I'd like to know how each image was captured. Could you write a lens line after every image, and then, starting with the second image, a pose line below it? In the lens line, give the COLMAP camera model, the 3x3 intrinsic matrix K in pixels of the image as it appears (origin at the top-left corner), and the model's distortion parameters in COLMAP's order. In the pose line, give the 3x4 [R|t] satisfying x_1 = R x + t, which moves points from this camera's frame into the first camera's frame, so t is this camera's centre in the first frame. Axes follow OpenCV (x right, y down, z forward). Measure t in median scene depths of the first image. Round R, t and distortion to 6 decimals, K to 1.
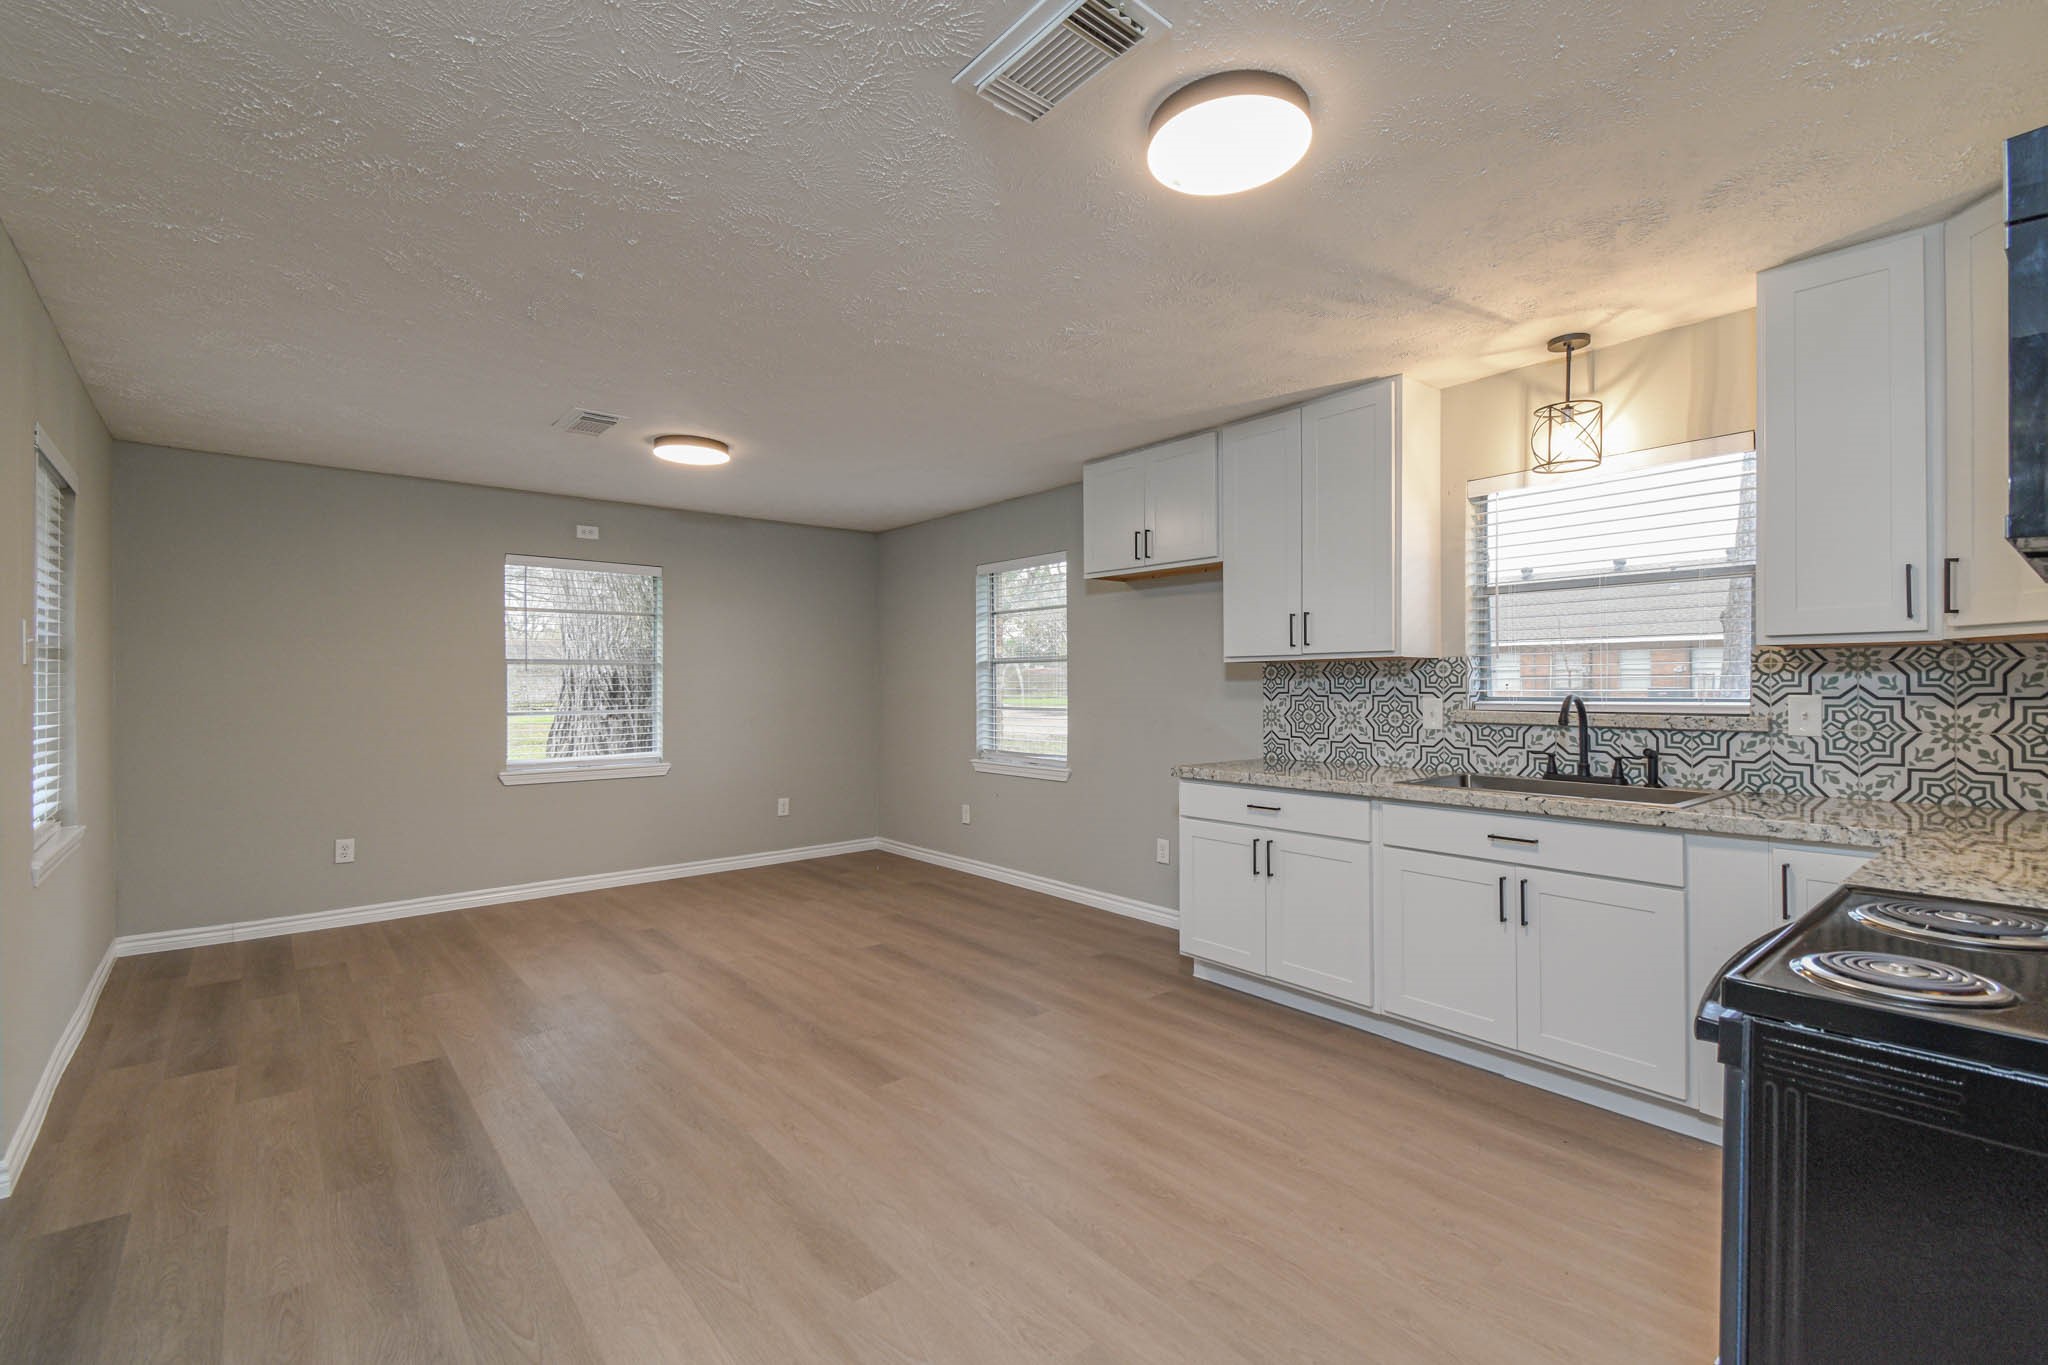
lens RADIAL K [[928.5, 0, 1020.1], [0, 928.5, 676.4], [0, 0, 1]] dist [0.046558, -0.030499]
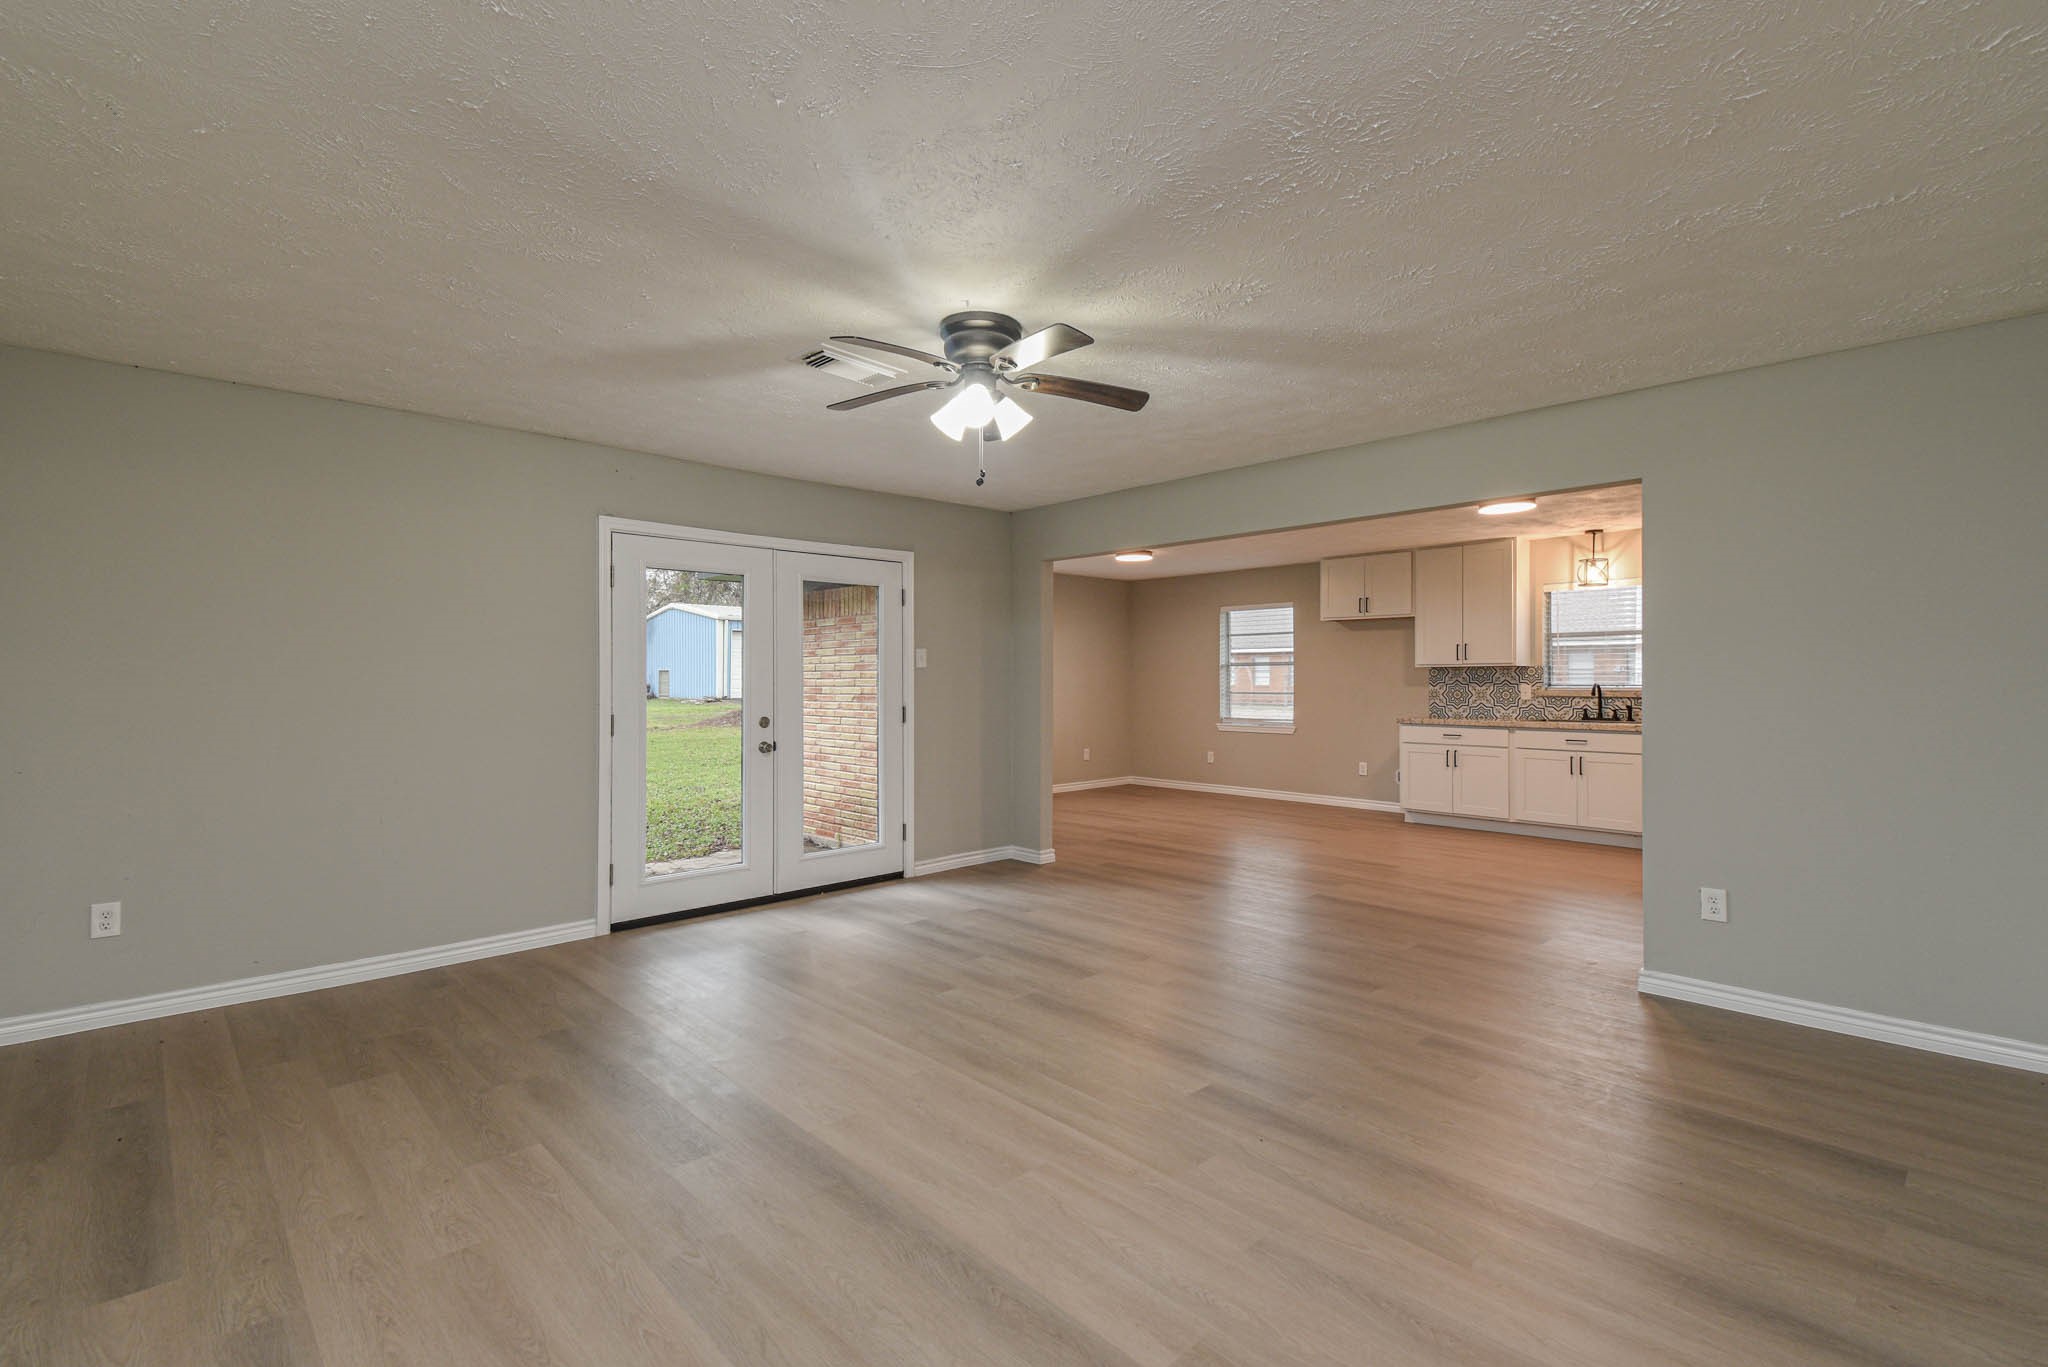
lens RADIAL K [[928.5, 0, 1020.1], [0, 928.5, 677.4], [0, 0, 1]] dist [0.046558, -0.030499]
pose [[0.998117, 0.004889, 0.061138, -0.818842], [-0.005206, 0.999974, 0.005021, 0.000712], [-0.061112, -0.005330, 0.998117, -1.037674]]
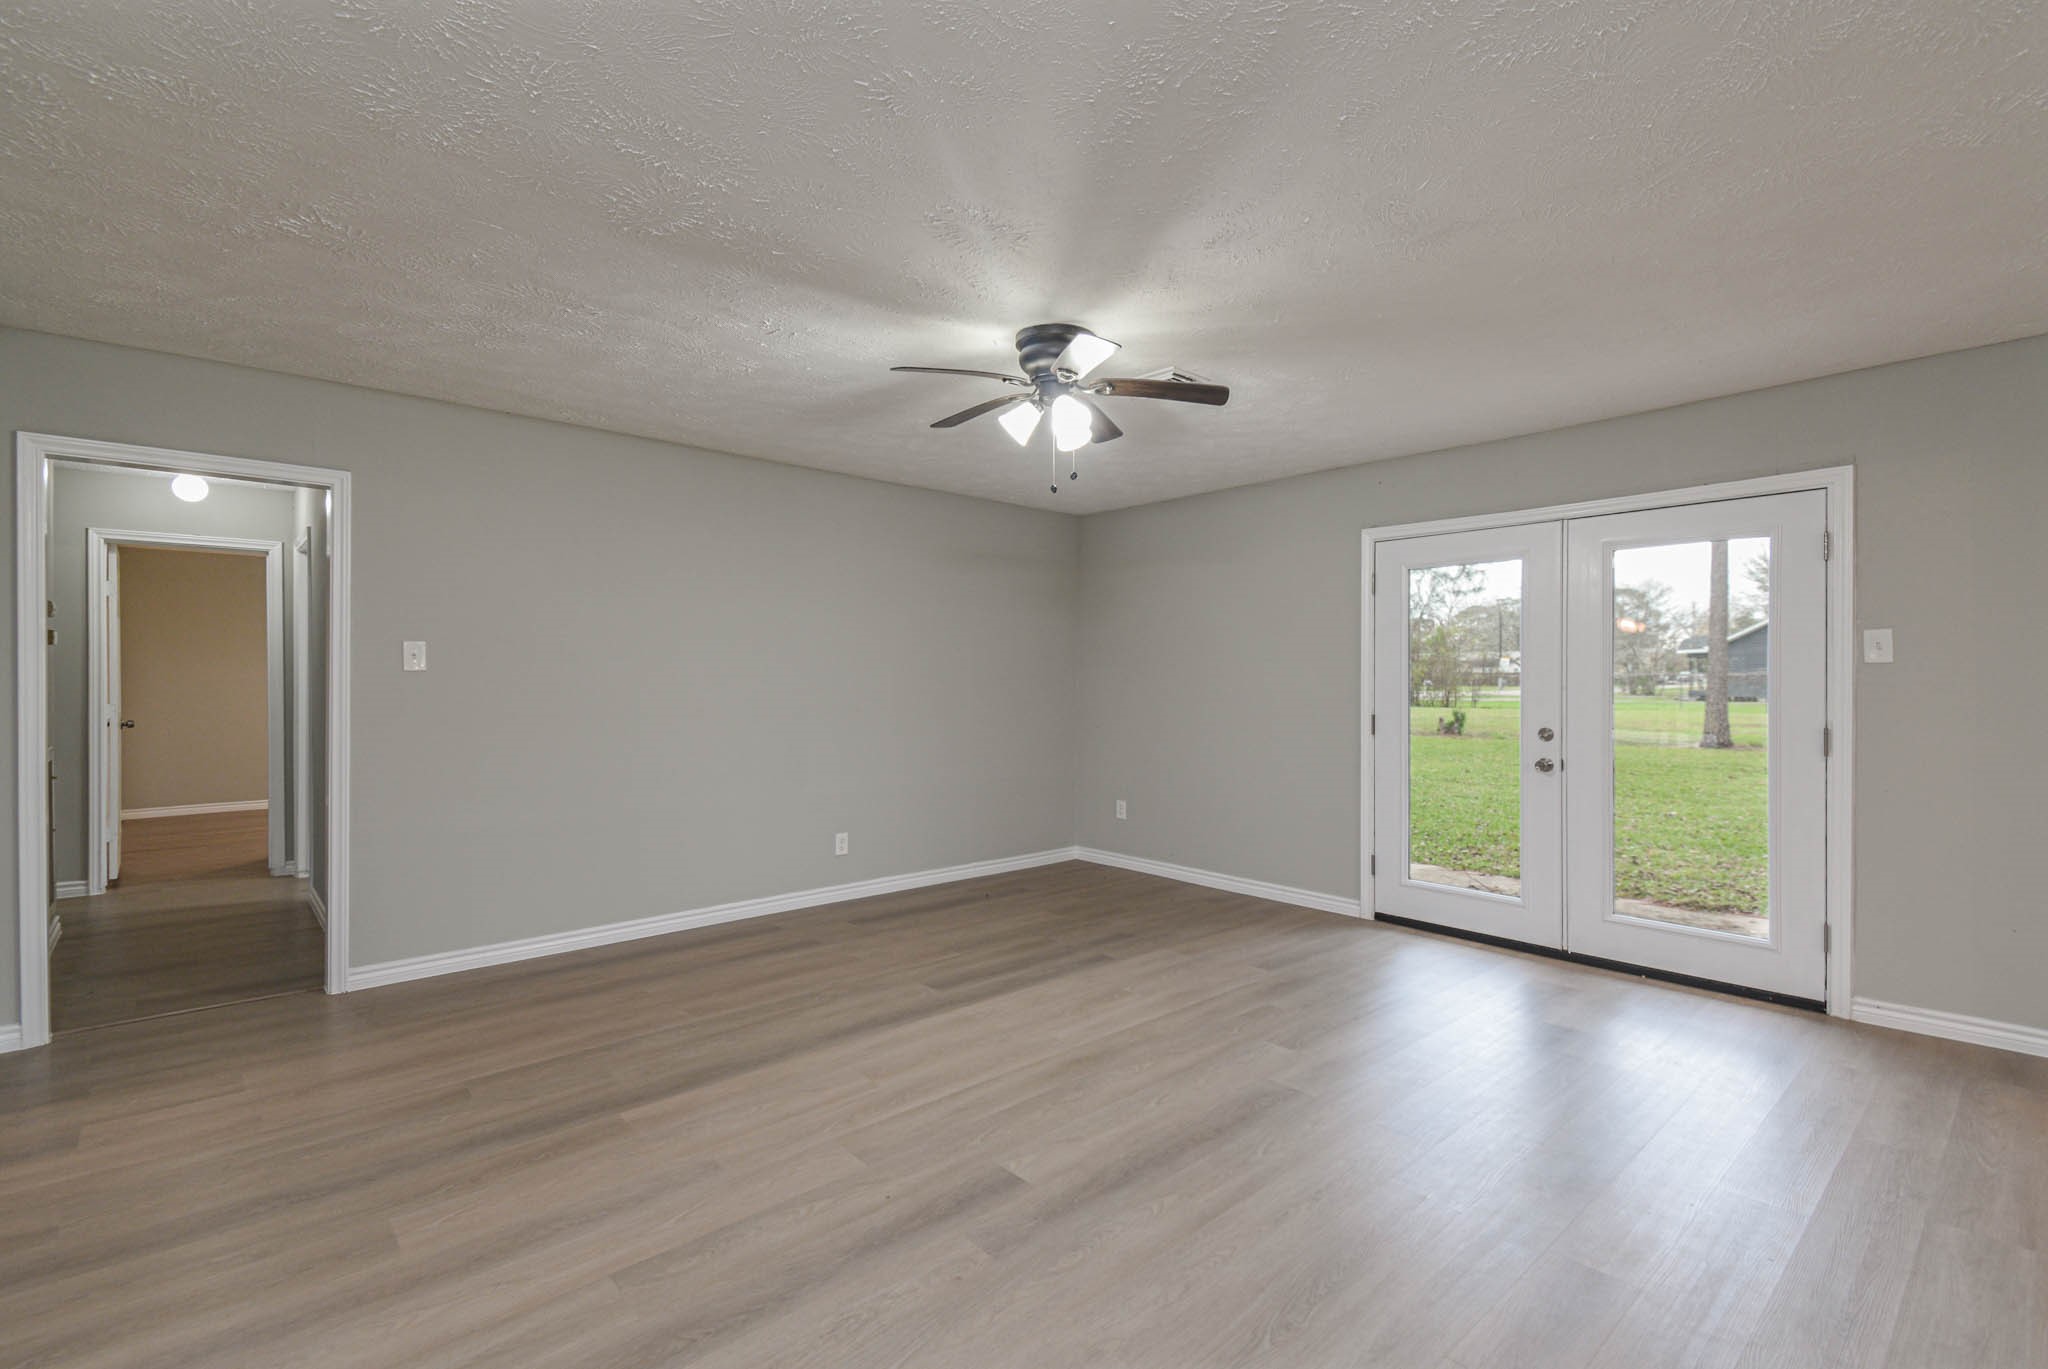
lens RADIAL K [[891.1, 0, 994.5], [0, 891.1, 683.0], [0, 0, 1]] dist [0.003370, 0.000296]
pose [[0.019379, 0.008733, -0.999774, -0.037169], [0.004398, 0.999951, 0.008820, 0.001451], [0.999803, -0.004568, 0.019340, -0.320887]]
